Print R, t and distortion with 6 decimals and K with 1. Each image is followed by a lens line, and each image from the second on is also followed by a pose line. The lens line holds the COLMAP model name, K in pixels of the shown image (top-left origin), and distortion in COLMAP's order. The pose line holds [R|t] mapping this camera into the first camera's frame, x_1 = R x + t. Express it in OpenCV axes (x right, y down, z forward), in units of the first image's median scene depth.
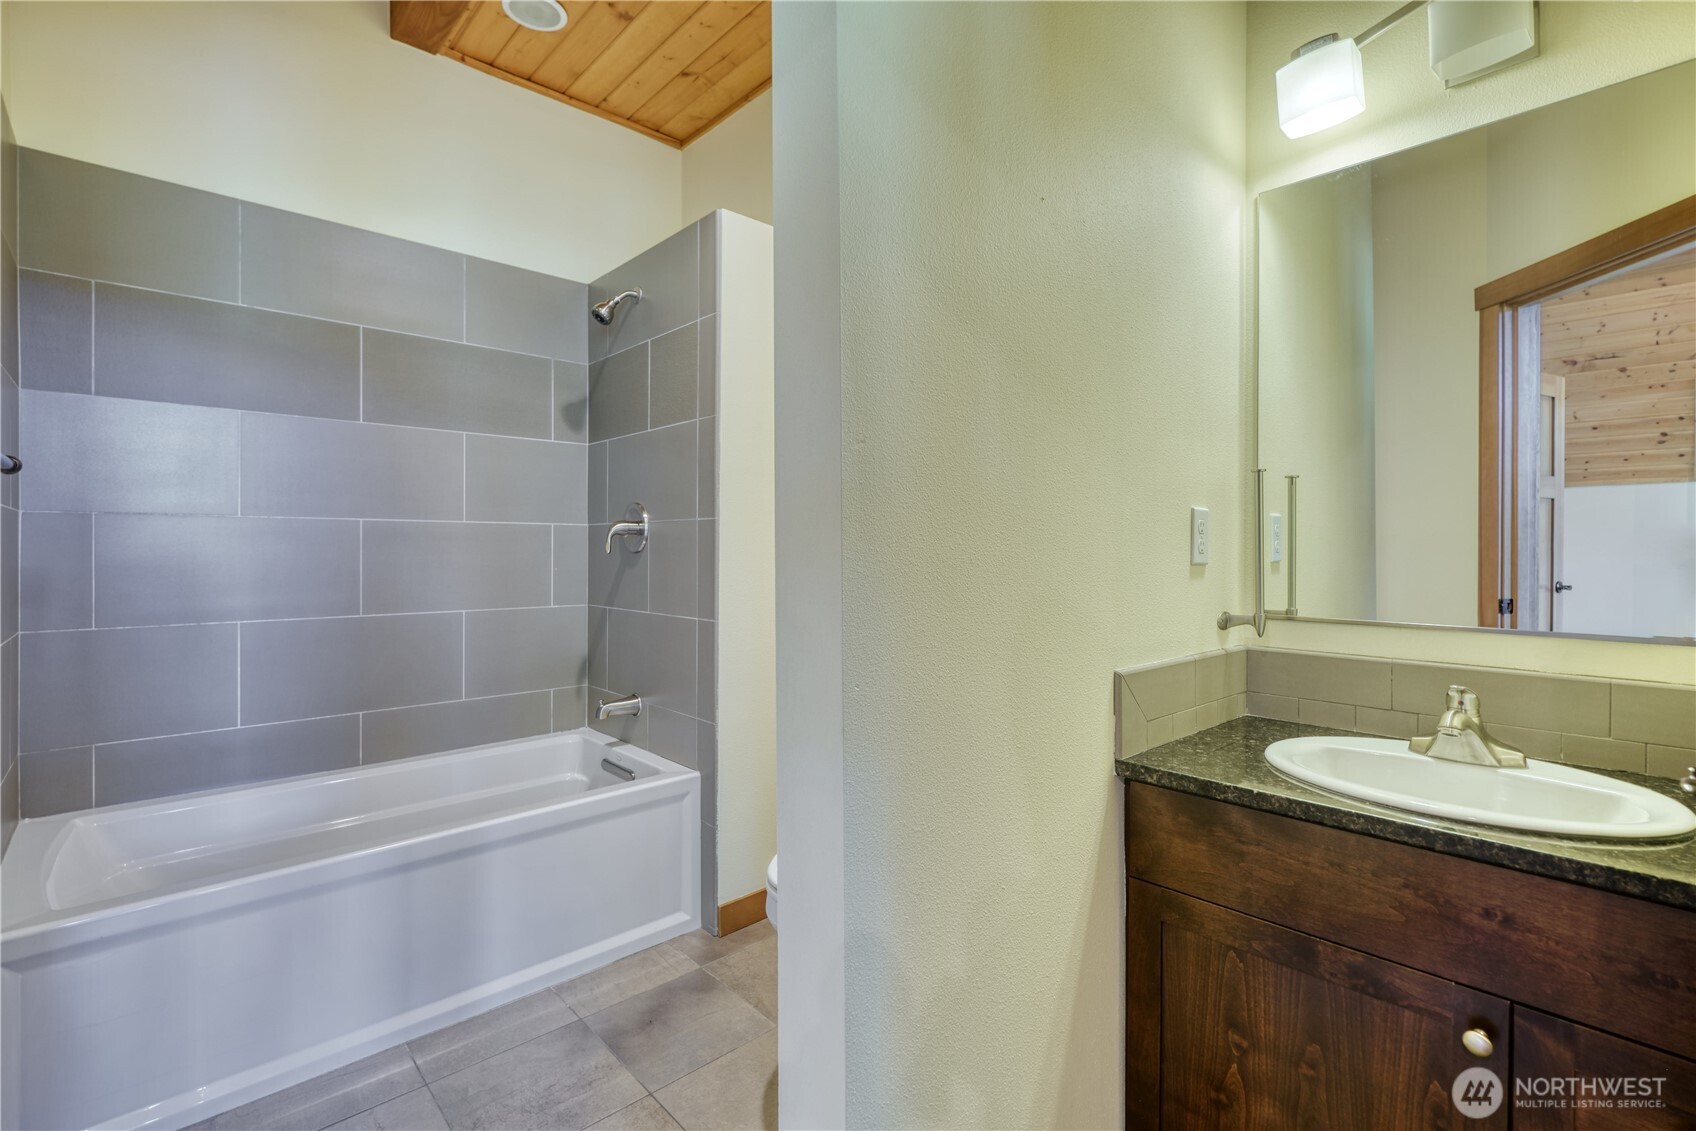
lens RADIAL K [[763.5, 0, 849.2], [0, 763.5, 542.7], [0, 0, 1]] dist [0.000975, -0.000189]
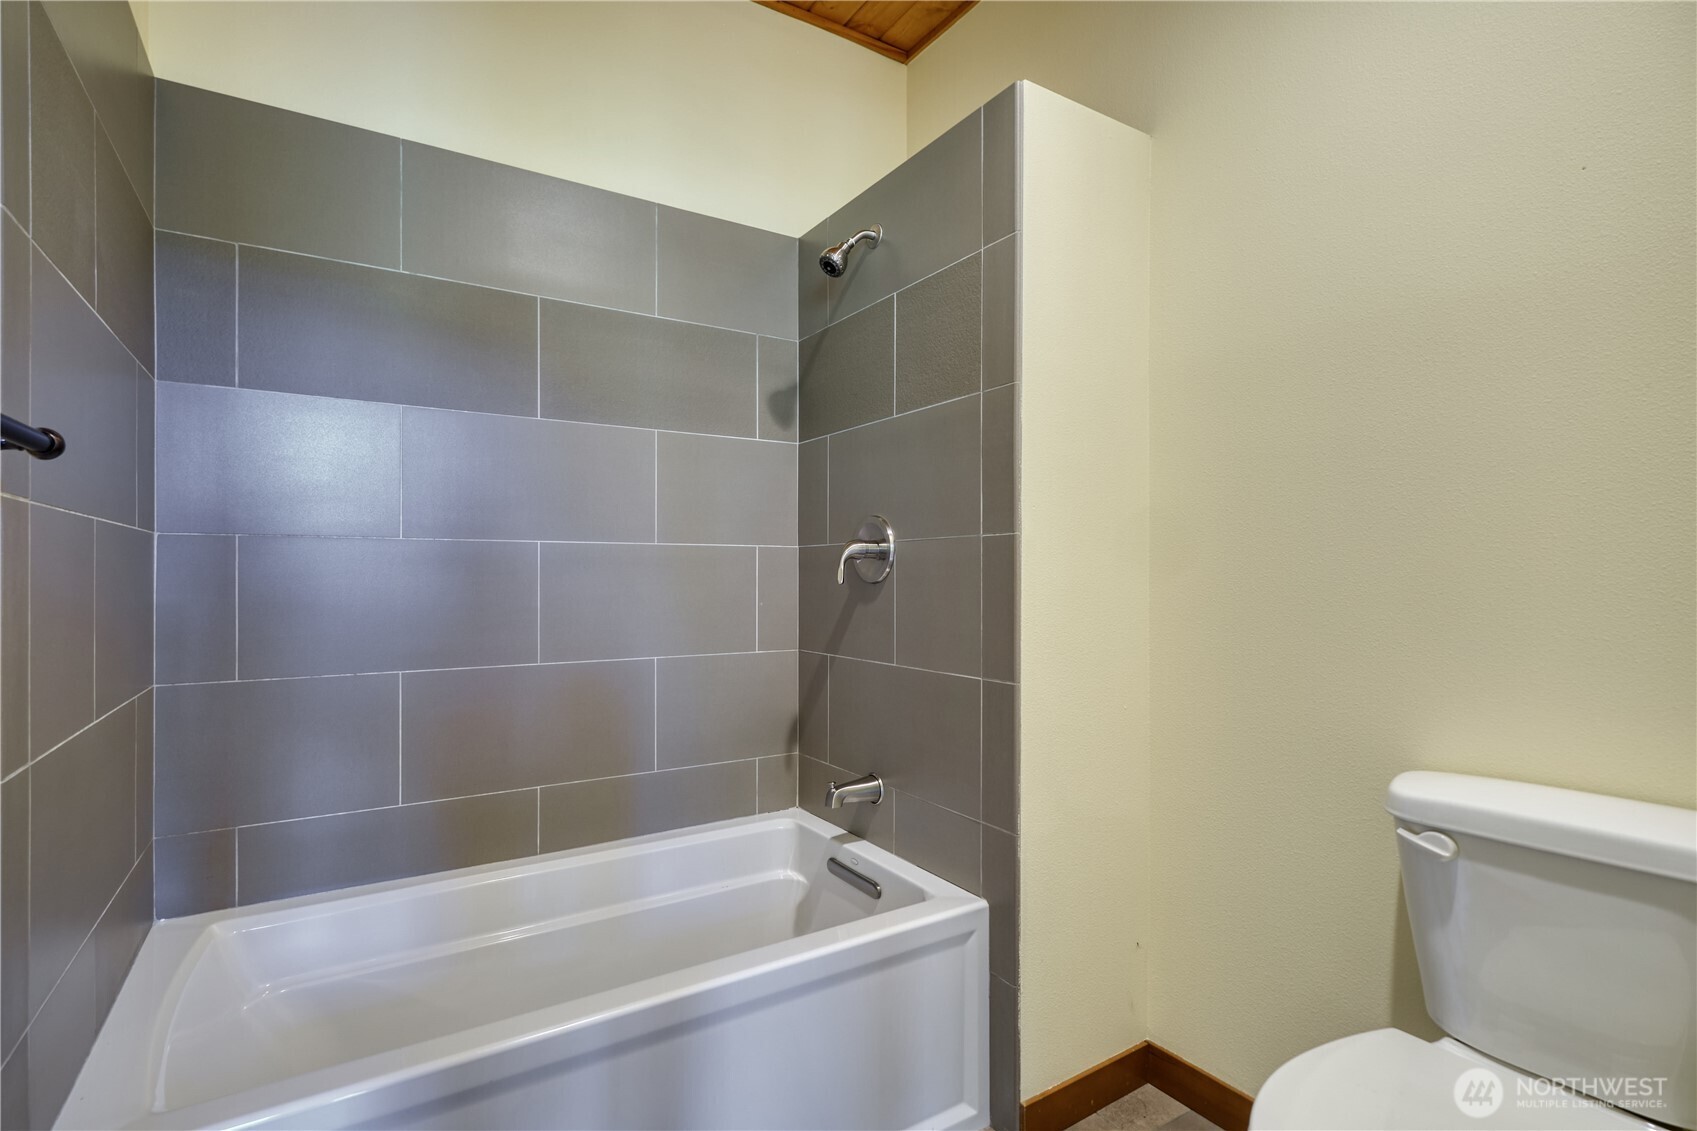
lens RADIAL K [[809.4, 0, 841.5], [0, 809.4, 560.3], [0, 0, 1]] dist [-0.001207, -0.000162]
pose [[0.983057, -0.006790, -0.183176, -0.171043], [0.004835, 0.999927, -0.011118, -0.000374], [0.183238, 0.010044, 0.983017, 0.227481]]
